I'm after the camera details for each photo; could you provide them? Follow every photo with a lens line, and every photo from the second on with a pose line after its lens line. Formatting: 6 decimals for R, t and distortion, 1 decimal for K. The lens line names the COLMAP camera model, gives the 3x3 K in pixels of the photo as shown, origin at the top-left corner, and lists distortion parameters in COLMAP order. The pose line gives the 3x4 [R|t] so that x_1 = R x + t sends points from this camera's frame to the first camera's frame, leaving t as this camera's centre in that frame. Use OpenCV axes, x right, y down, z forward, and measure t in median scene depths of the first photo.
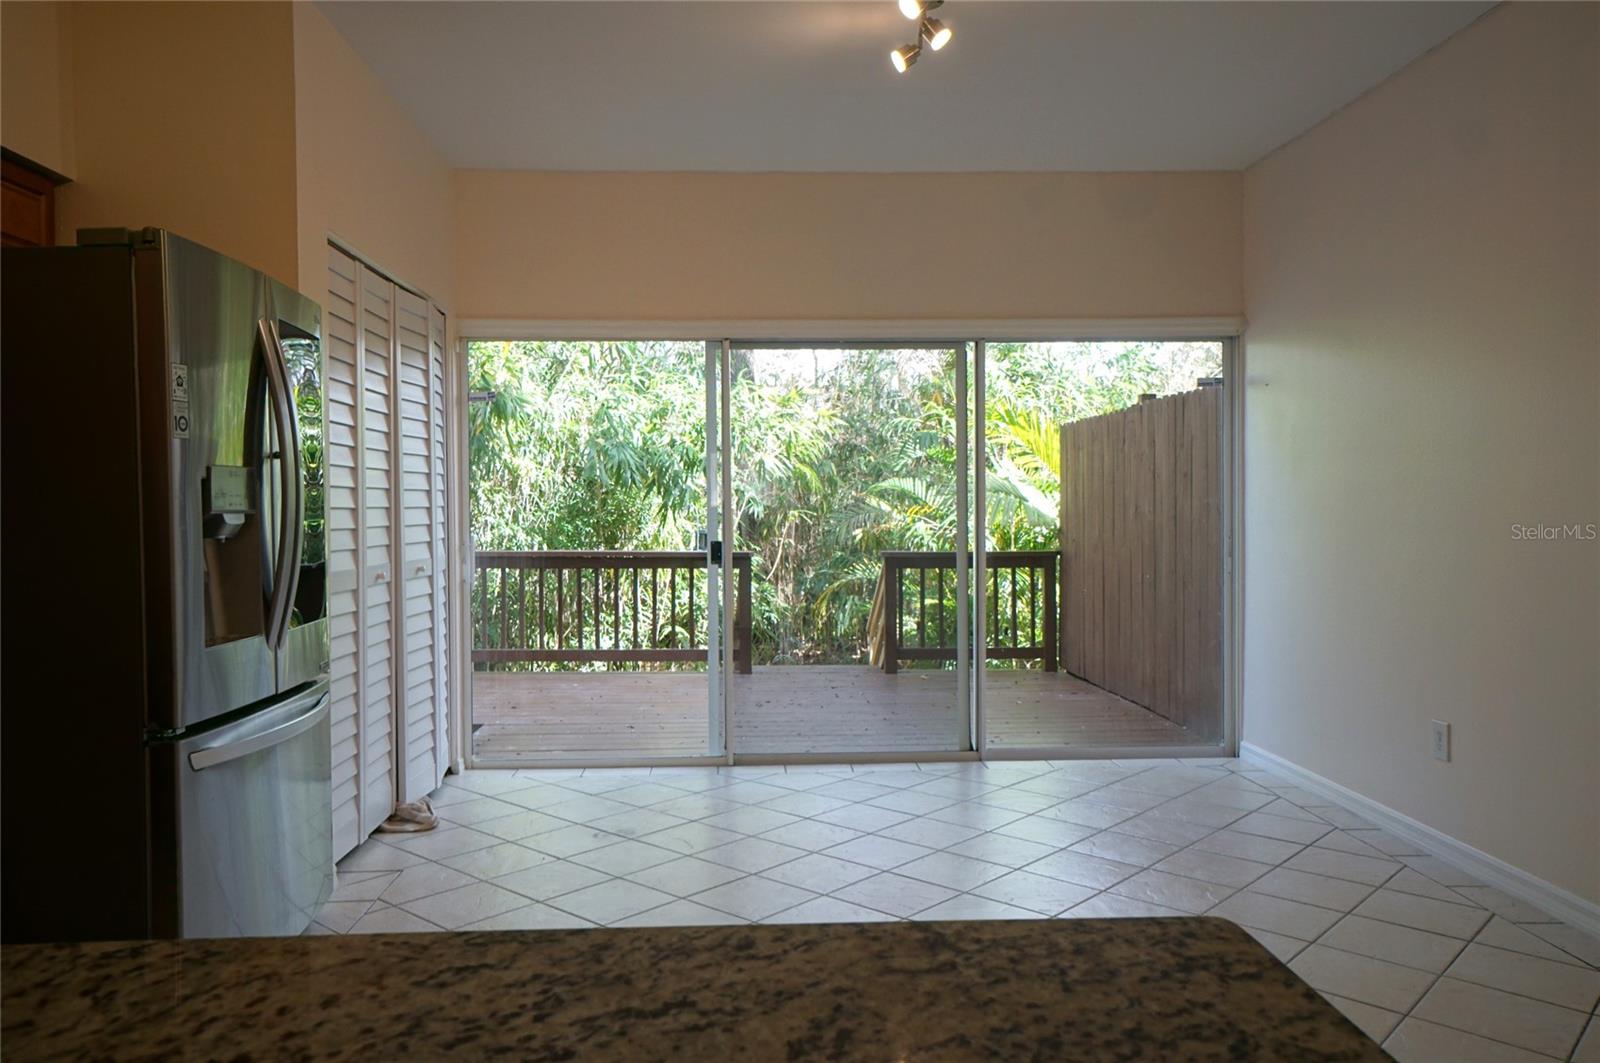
lens RADIAL K [[1152.0, 0, 800.0], [0, 1152.0, 531.5], [0, 0, 1]] dist [0.010655, 0.007748]
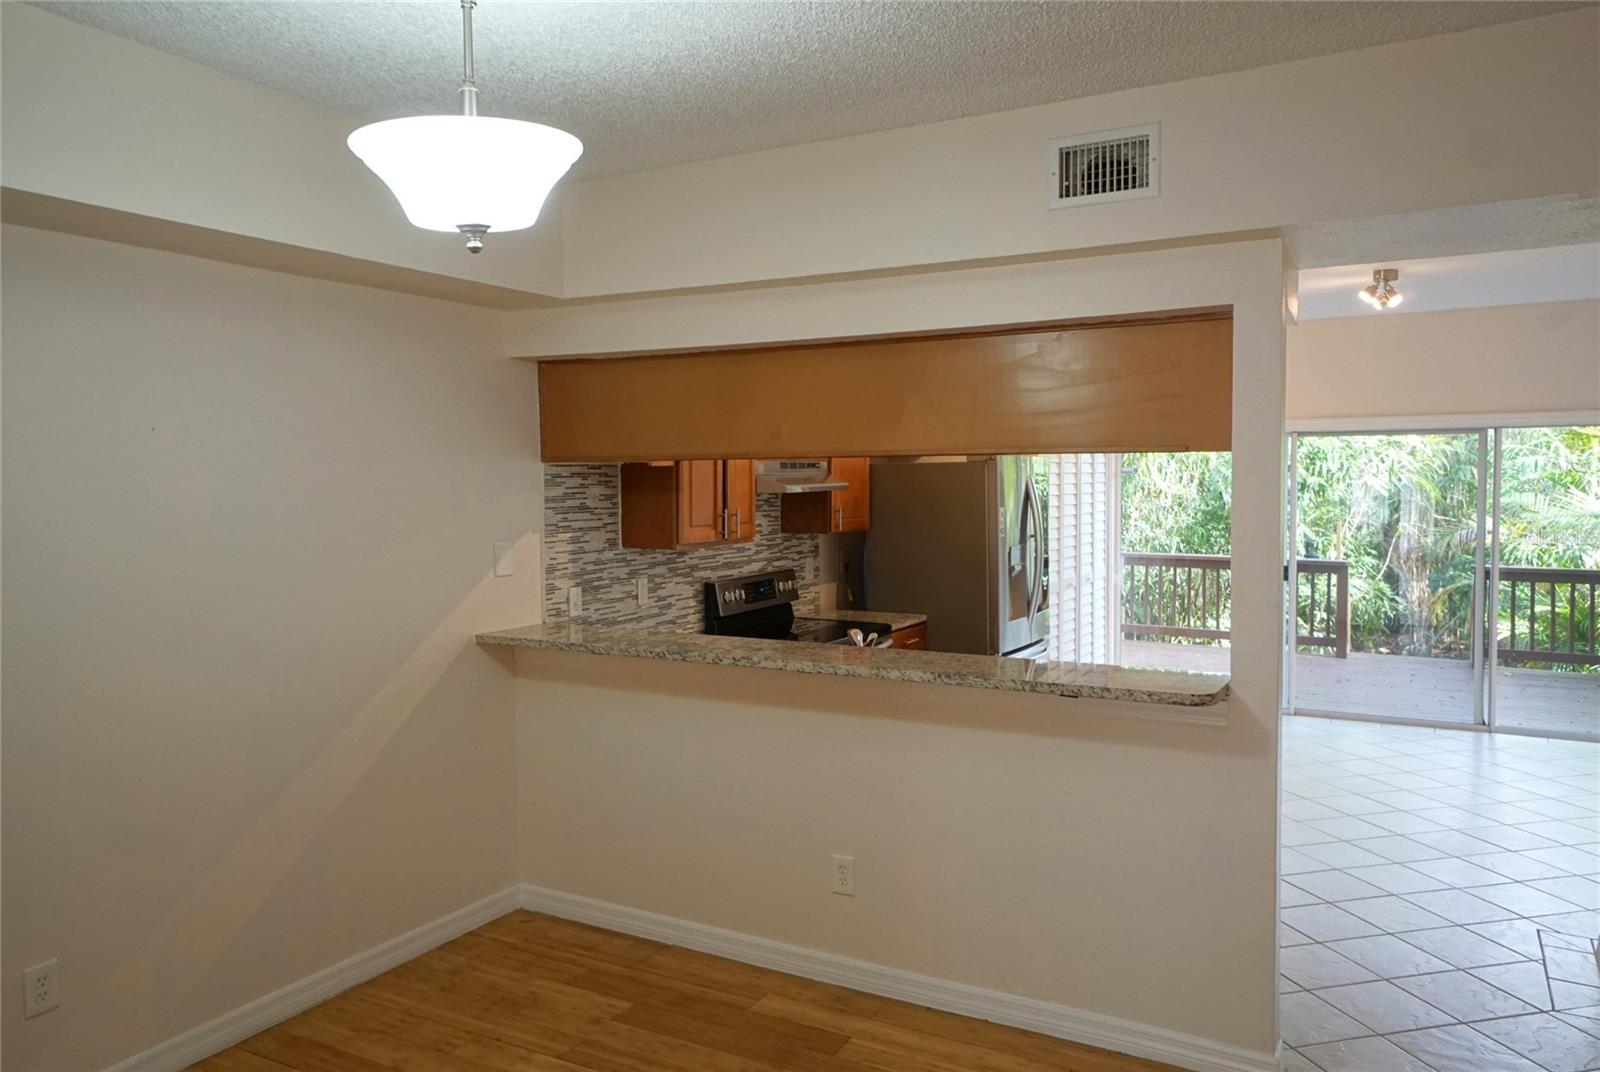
lens RADIAL K [[1141.5, 0, 800.0], [0, 1141.5, 536.0], [0, 0, 1]] dist [0.040400, 0.000064]
pose [[0.849484, 0.025963, -0.526975, 0.177666], [-0.009746, 0.999390, 0.033527, -0.073540], [0.527525, -0.023345, 0.849219, -0.601529]]
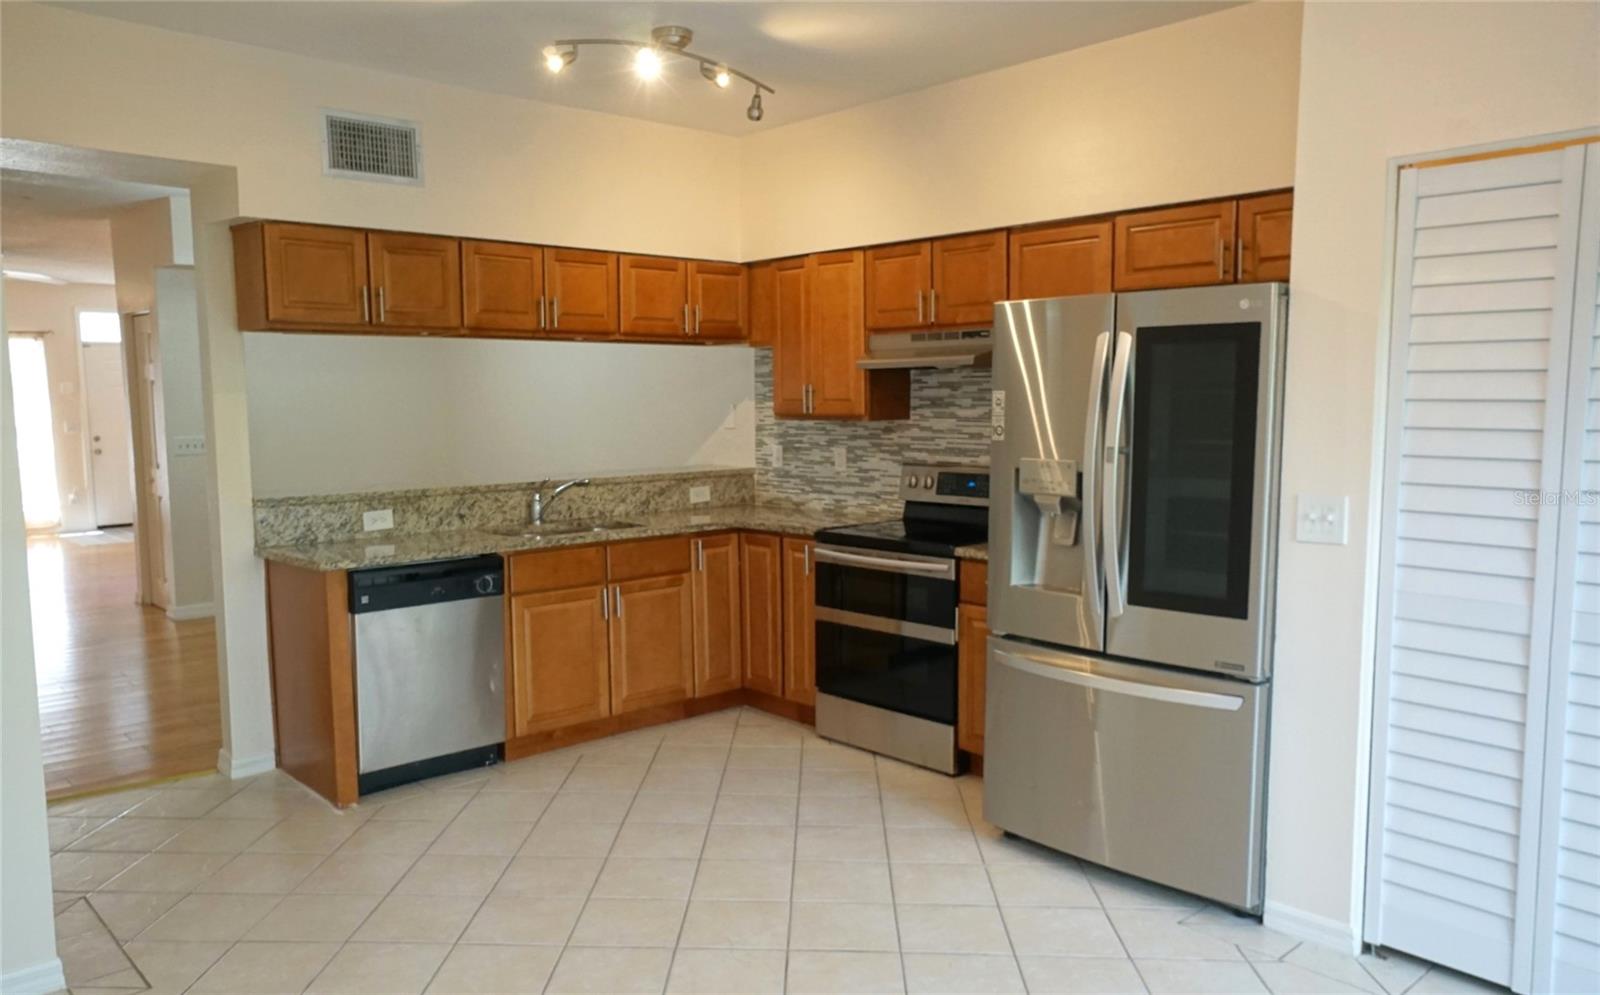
lens RADIAL K [[1163.3, 0, 796.3], [0, 1163.3, 517.4], [0, 0, 1]] dist [0.028762, 0.000929]
pose [[-0.764102, 0.080788, -0.640016, 0.284403], [-0.004288, 0.991469, 0.130270, -0.080842], [0.645081, 0.102284, -0.757238, 0.865088]]
